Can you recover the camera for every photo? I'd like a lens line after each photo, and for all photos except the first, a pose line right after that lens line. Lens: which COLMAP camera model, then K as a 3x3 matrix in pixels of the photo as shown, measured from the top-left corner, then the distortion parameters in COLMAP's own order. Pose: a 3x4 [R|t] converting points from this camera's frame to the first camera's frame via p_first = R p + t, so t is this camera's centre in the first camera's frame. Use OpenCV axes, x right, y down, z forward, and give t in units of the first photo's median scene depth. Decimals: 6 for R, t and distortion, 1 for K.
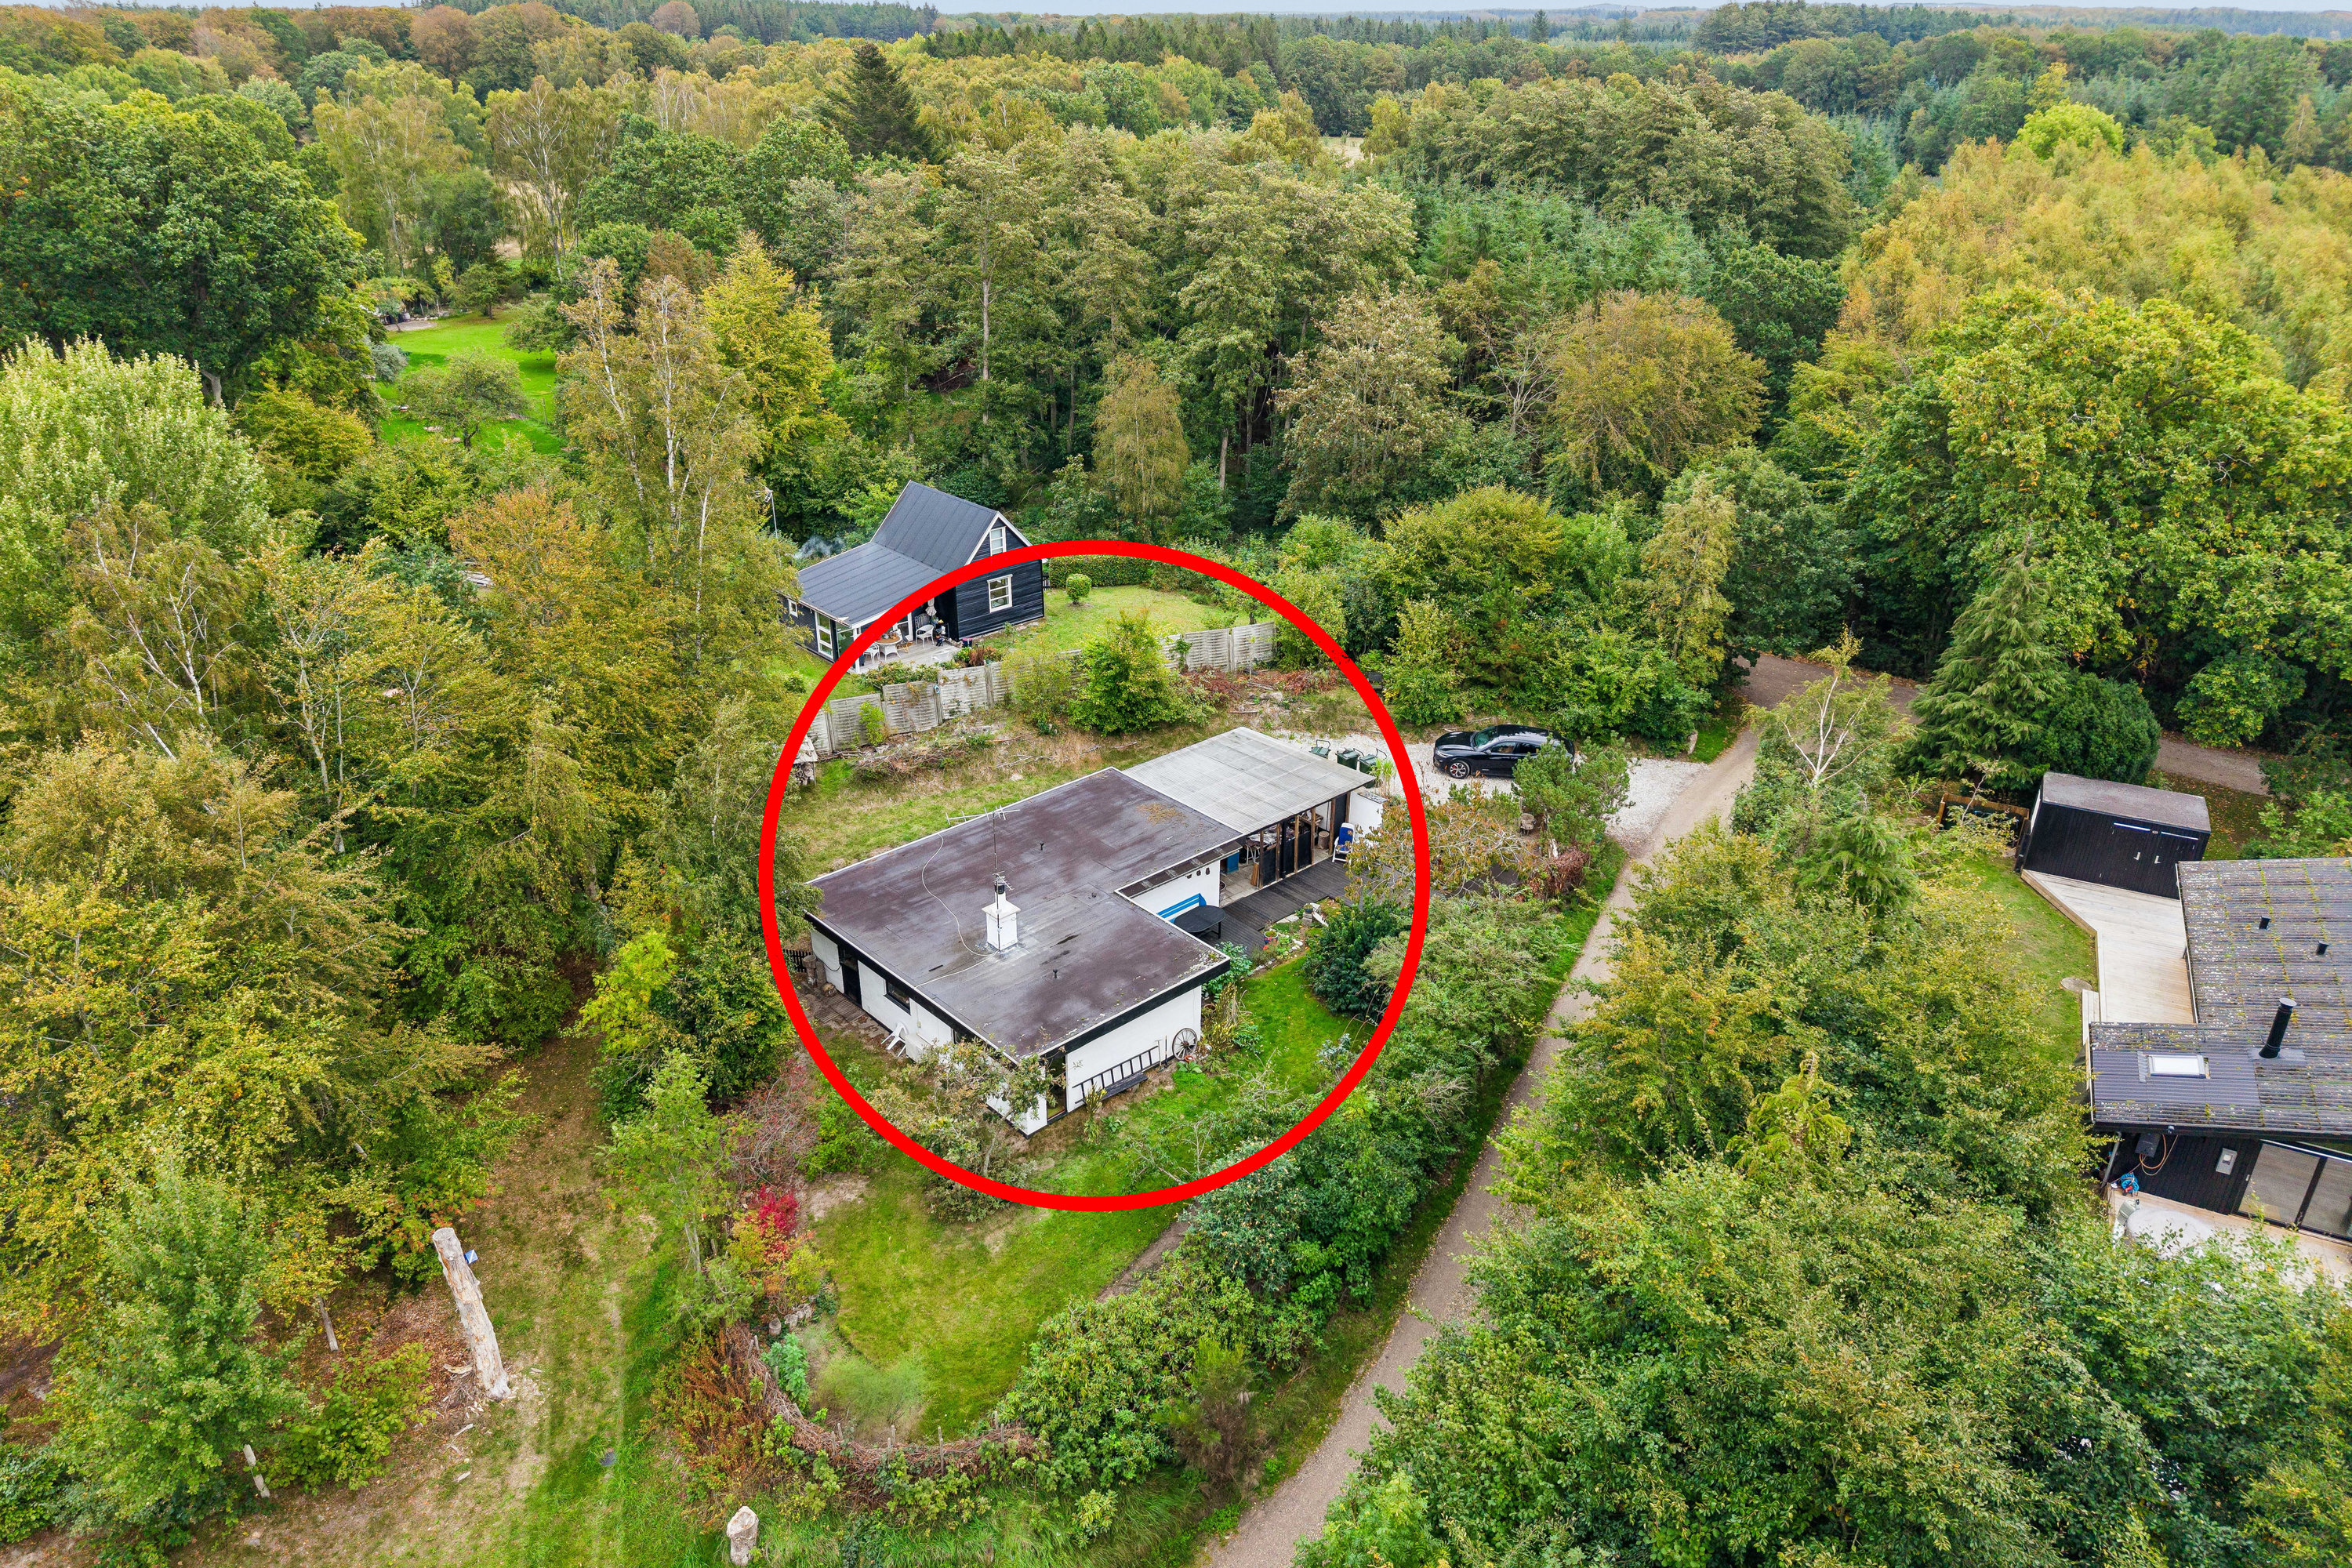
lens RADIAL K [[1497.7, 0, 1176.0], [0, 1497.7, 784.0], [0, 0, 1]] dist [0.000497, -0.000753]
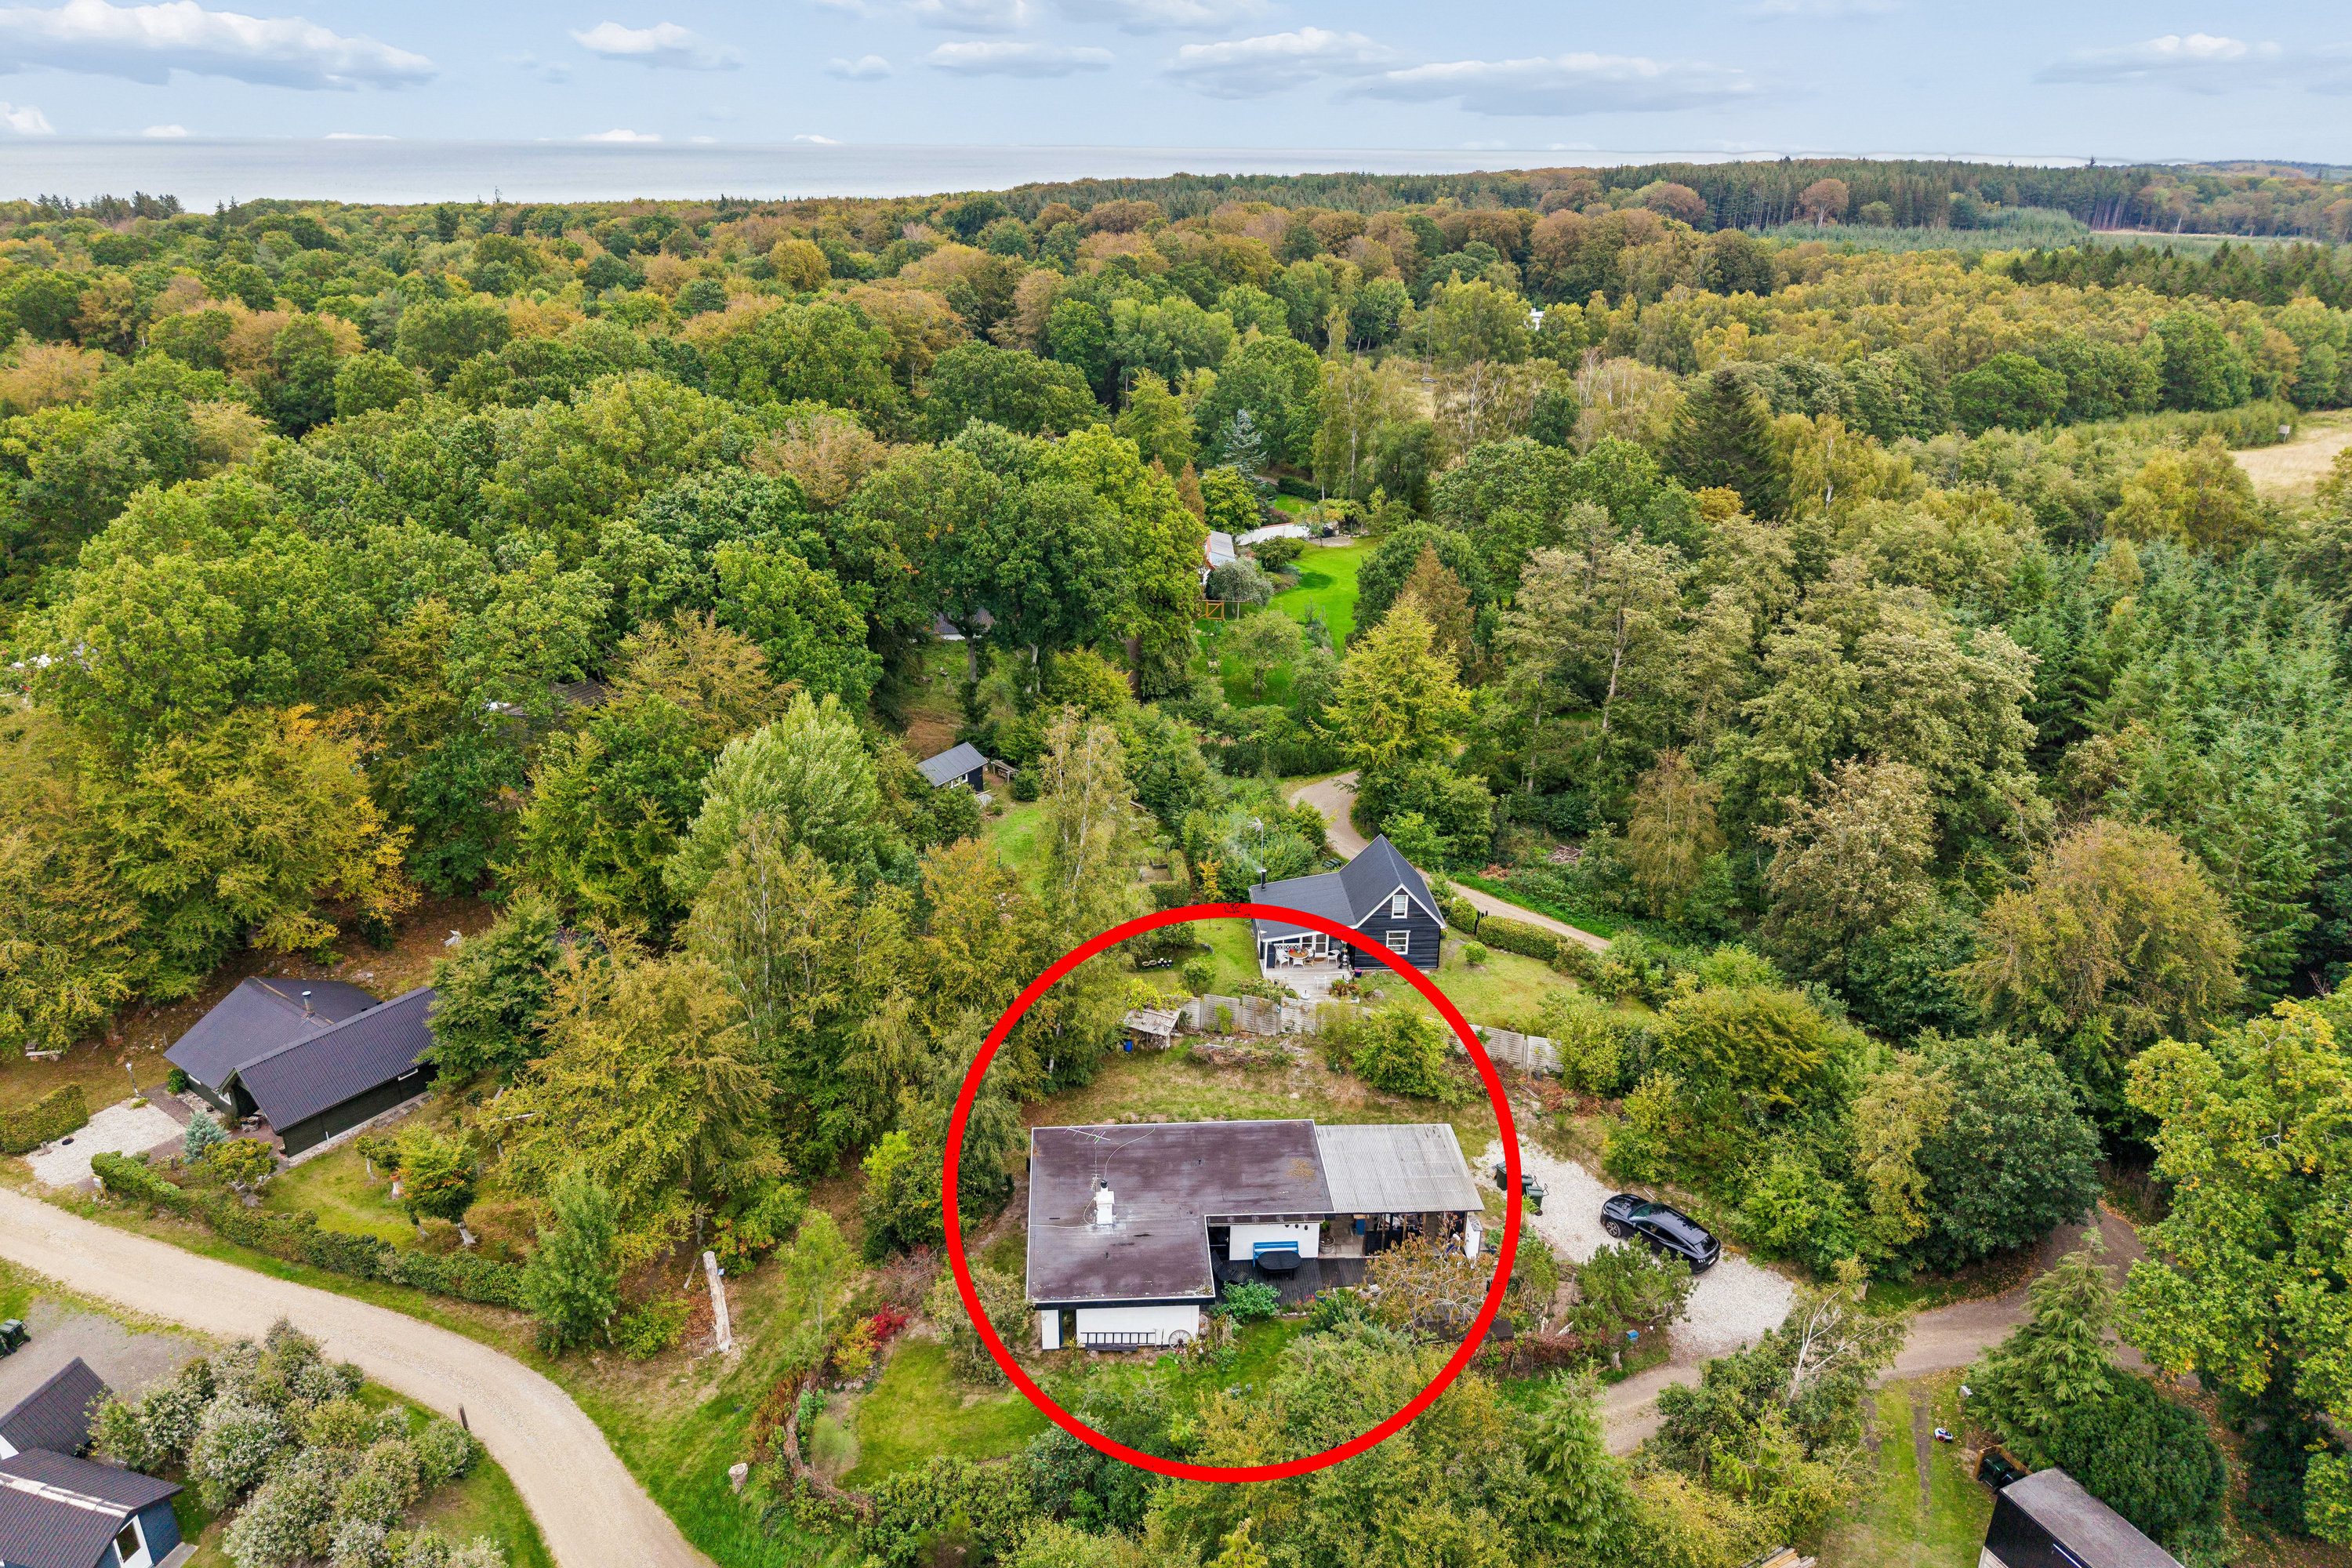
lens RADIAL K [[1546.1, 0, 1176.0], [0, 1546.1, 784.0], [0, 0, 1]] dist [0.007152, 0.000024]
pose [[0.775435, 0.235590, -0.585830, 0.627762], [-0.279424, 0.960031, 0.016215, -0.302528], [0.566236, 0.151121, 0.810271, -0.230298]]
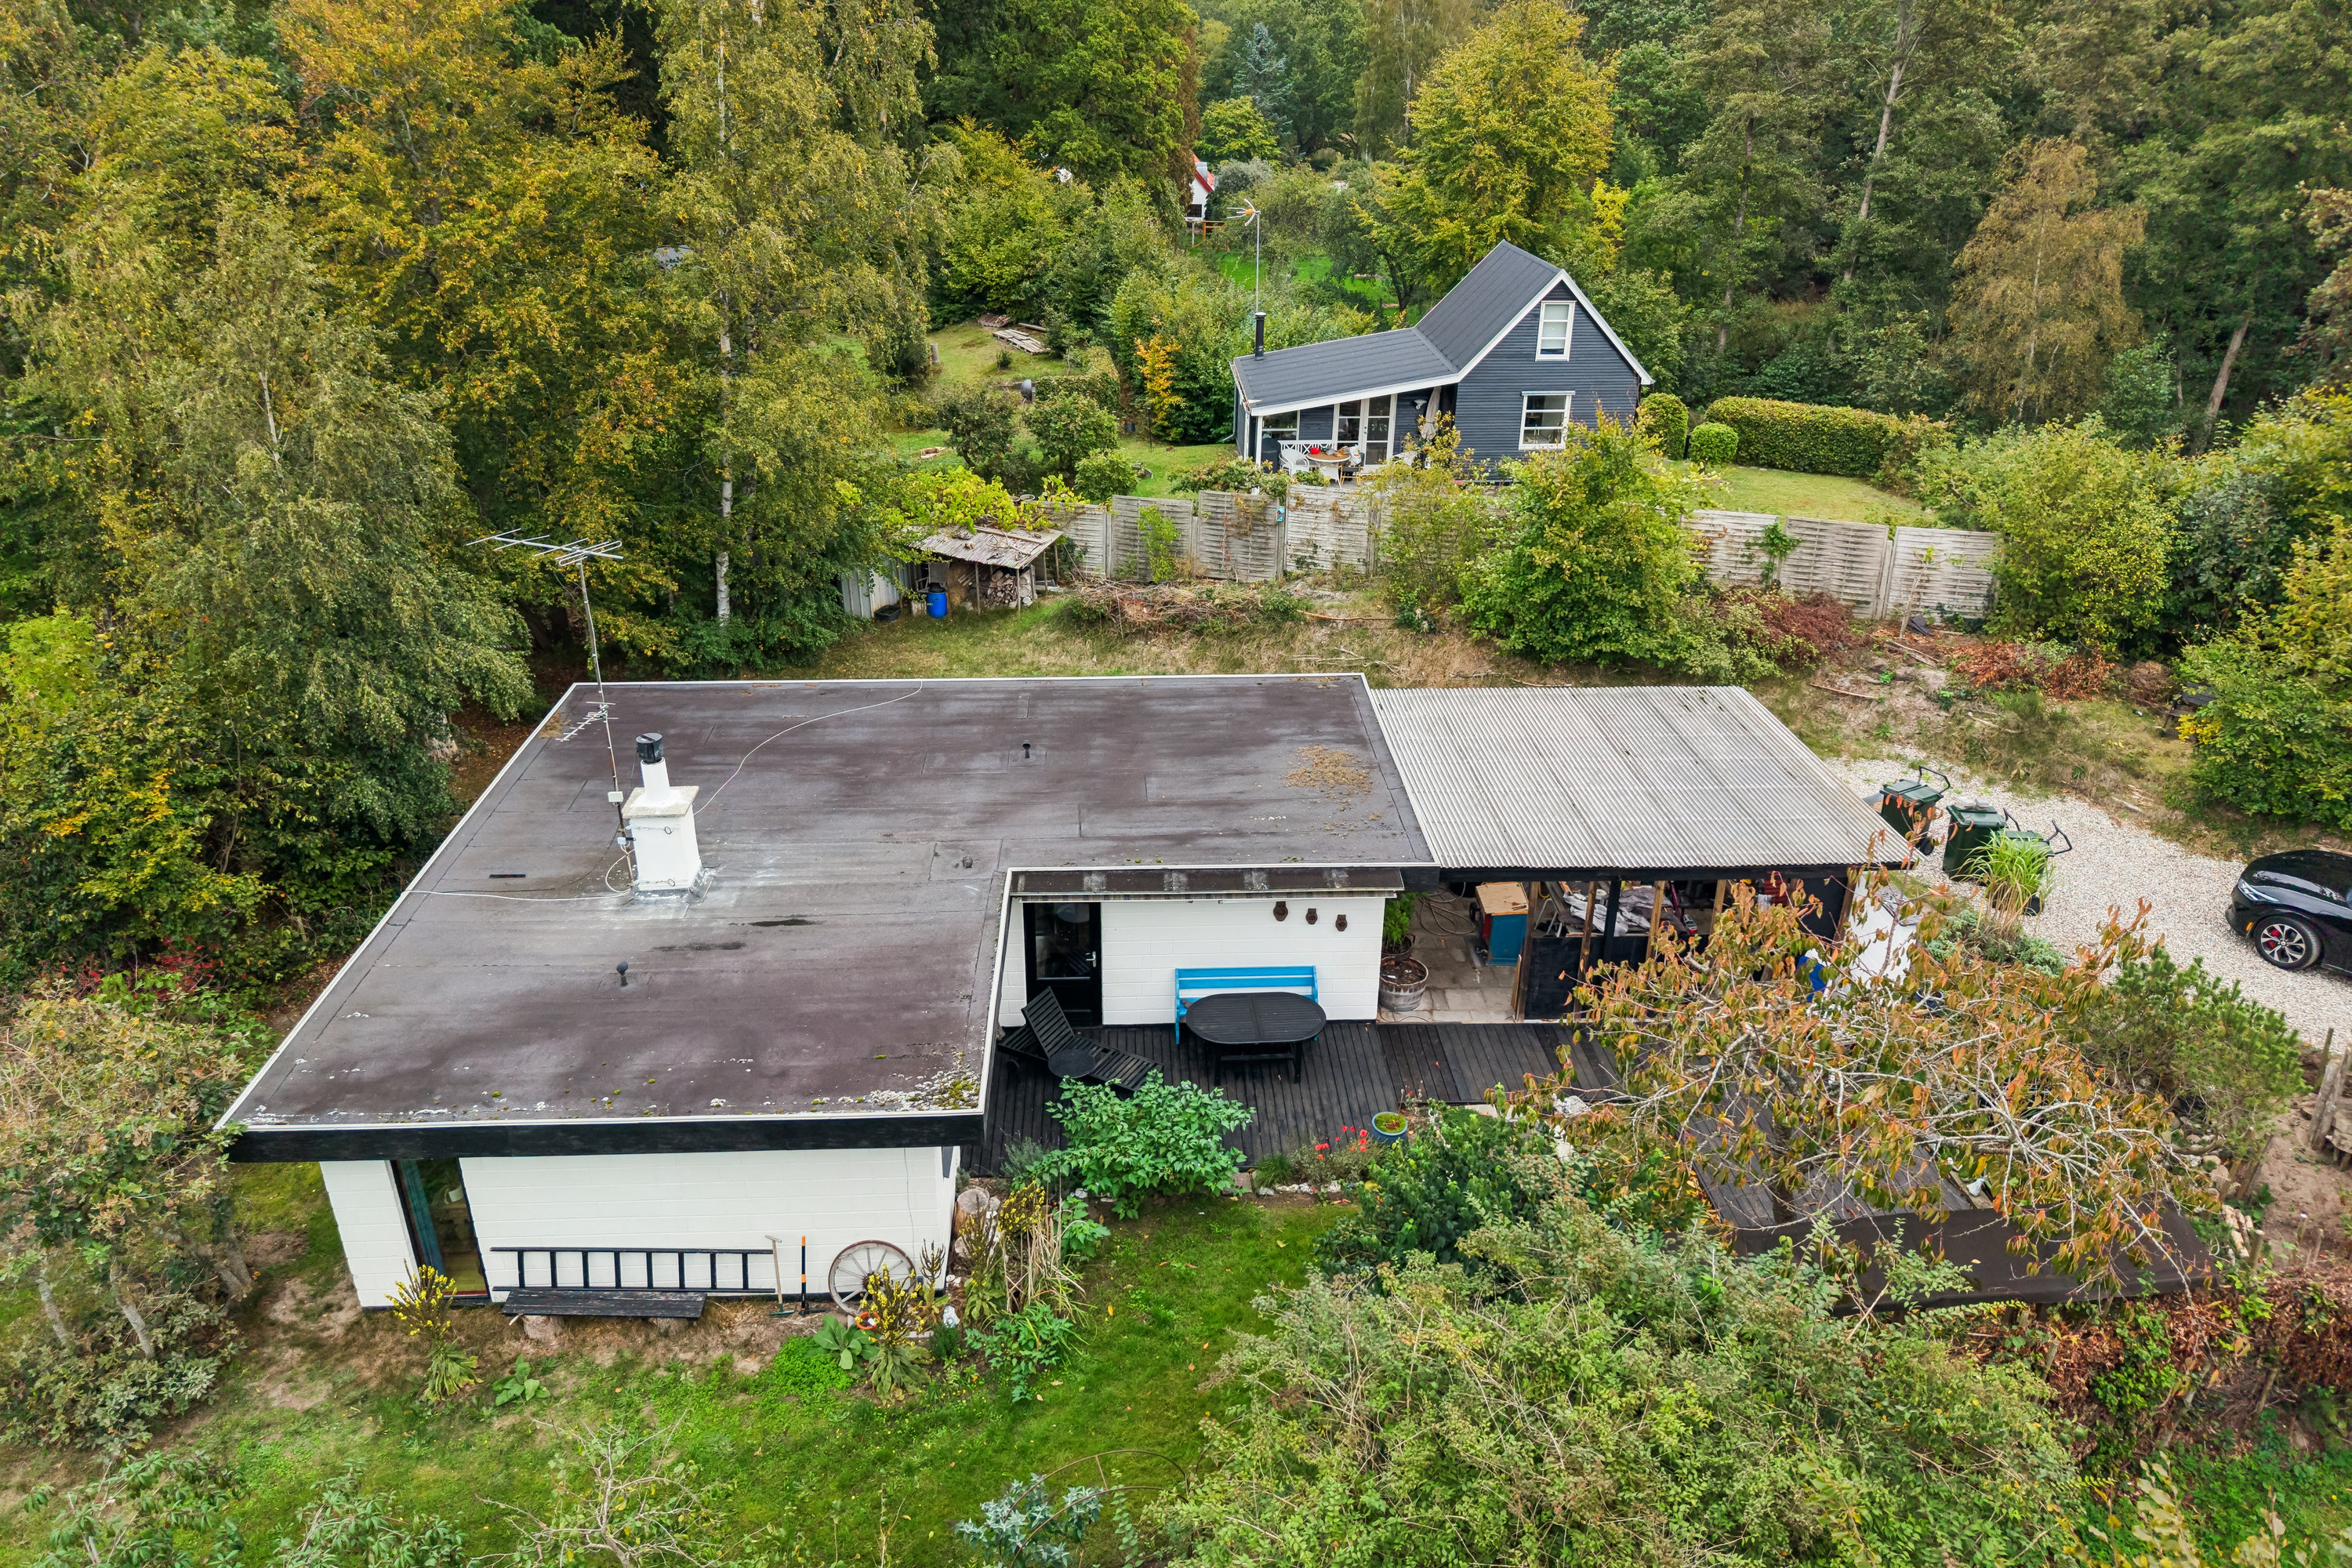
lens RADIAL K [[1546.1, 0, 1176.0], [0, 1546.1, 784.0], [0, 0, 1]] dist [0.007152, 0.000024]
pose [[0.761993, 0.273435, -0.587026, 0.223389], [-0.281082, 0.956295, 0.080579, -0.000812], [0.583403, 0.103602, 0.805548, 0.607312]]
